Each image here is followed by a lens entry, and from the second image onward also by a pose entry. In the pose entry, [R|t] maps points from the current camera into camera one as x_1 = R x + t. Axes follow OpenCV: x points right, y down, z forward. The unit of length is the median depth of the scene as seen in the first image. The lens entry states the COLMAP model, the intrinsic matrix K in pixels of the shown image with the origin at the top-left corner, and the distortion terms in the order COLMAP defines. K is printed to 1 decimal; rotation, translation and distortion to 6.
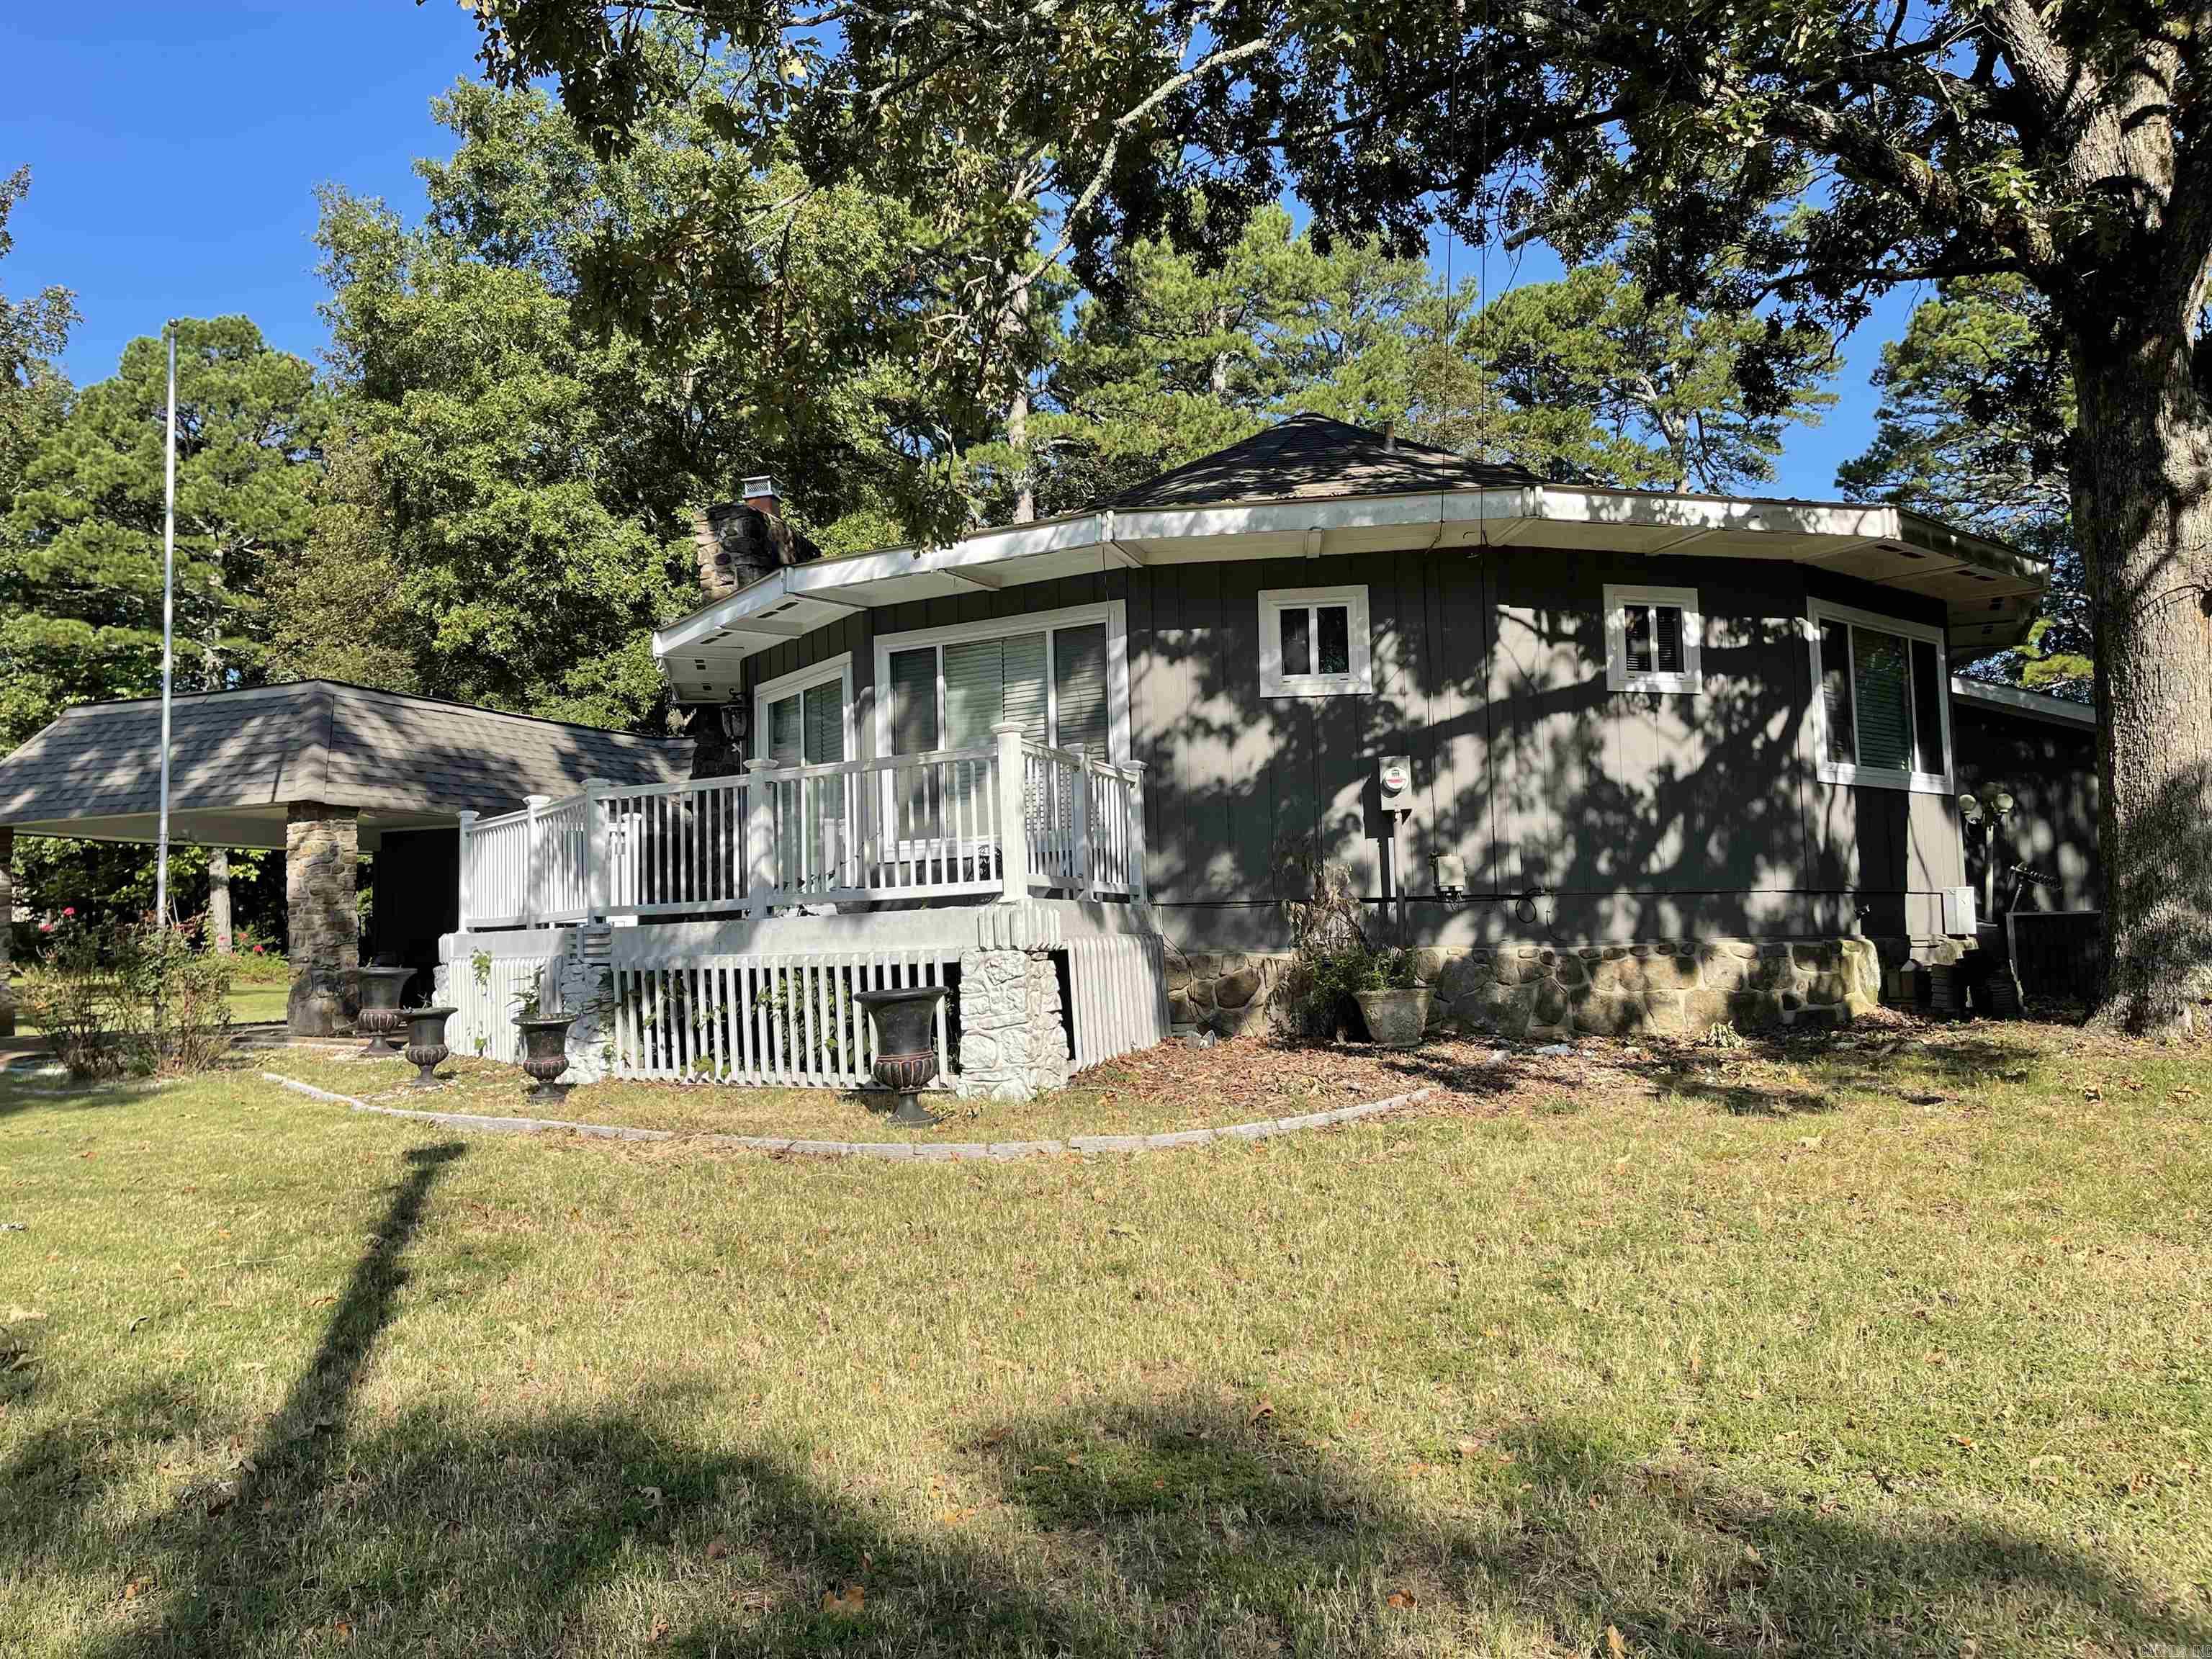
lens RADIAL K [[1680.5, 0, 1106.0], [0, 1680.5, 829.5], [0, 0, 1]] dist [0.000615, -0.000455]
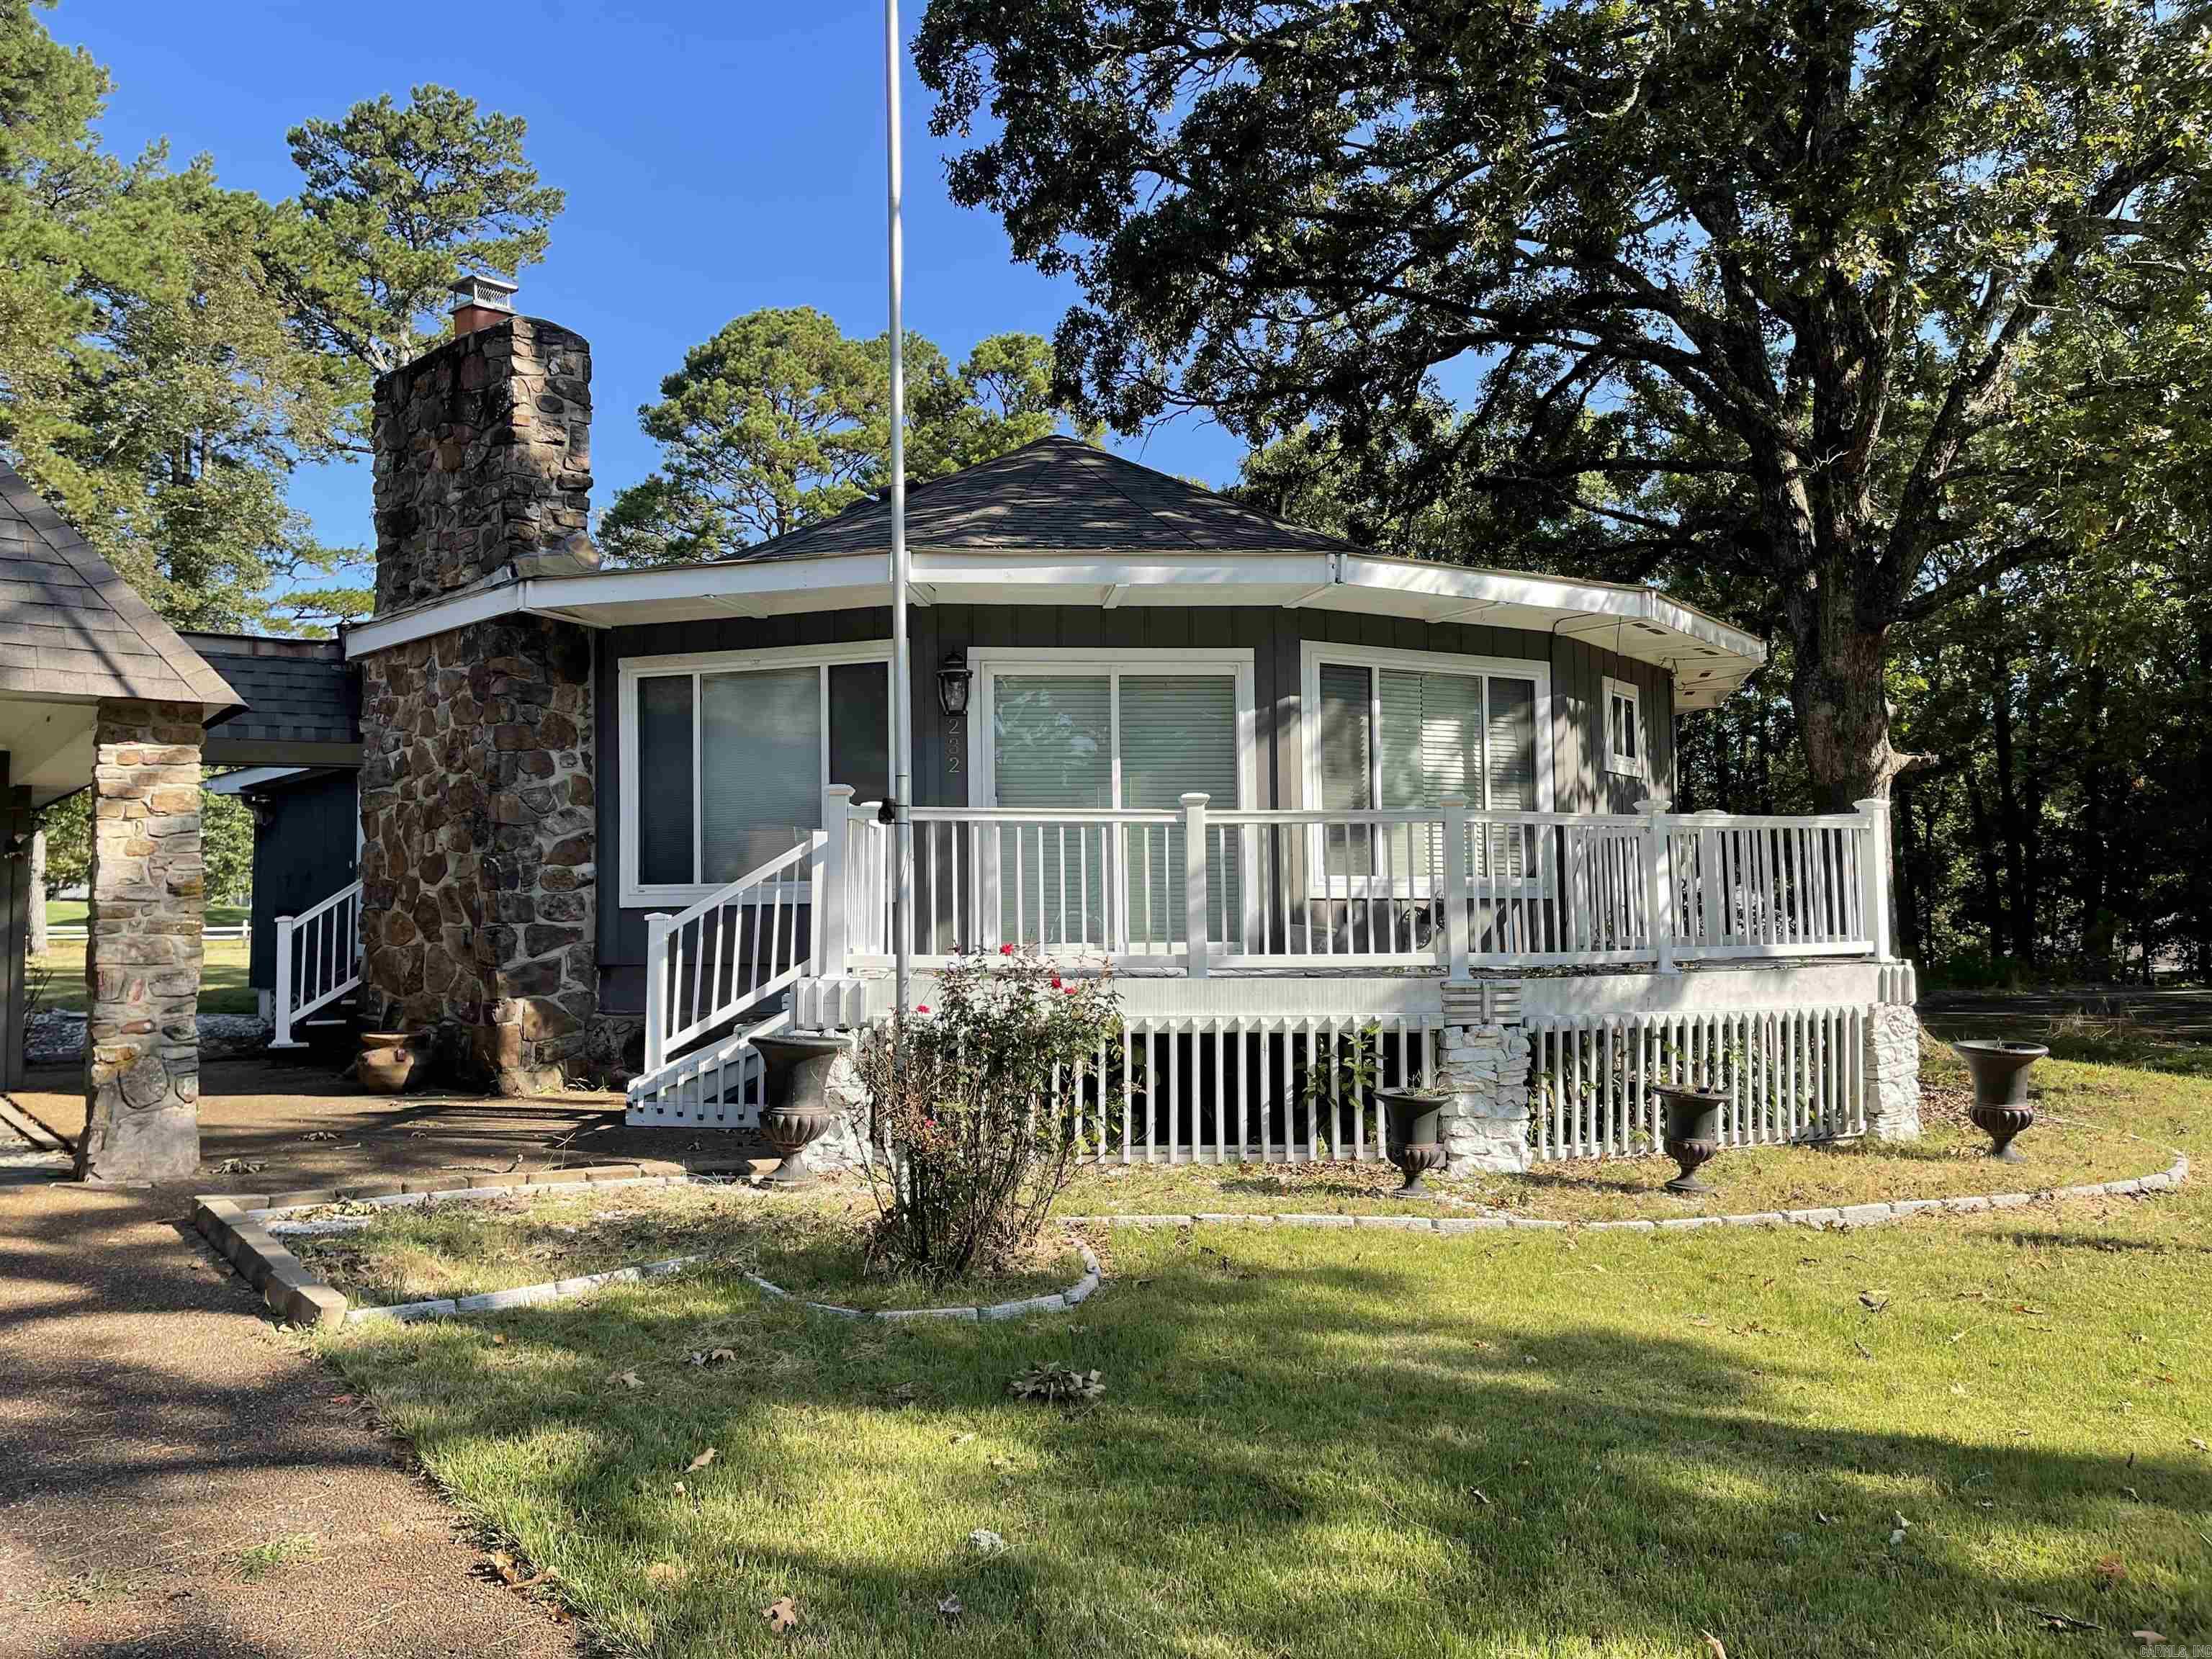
lens RADIAL K [[1680.5, 0, 1106.0], [0, 1680.5, 829.5], [0, 0, 1]] dist [0.000615, -0.000455]
pose [[0.503242, 0.069316, 0.861361, -1.022043], [-0.066847, 0.996914, -0.041169, 0.029564], [-0.861556, -0.036861, 0.506322, 0.695562]]
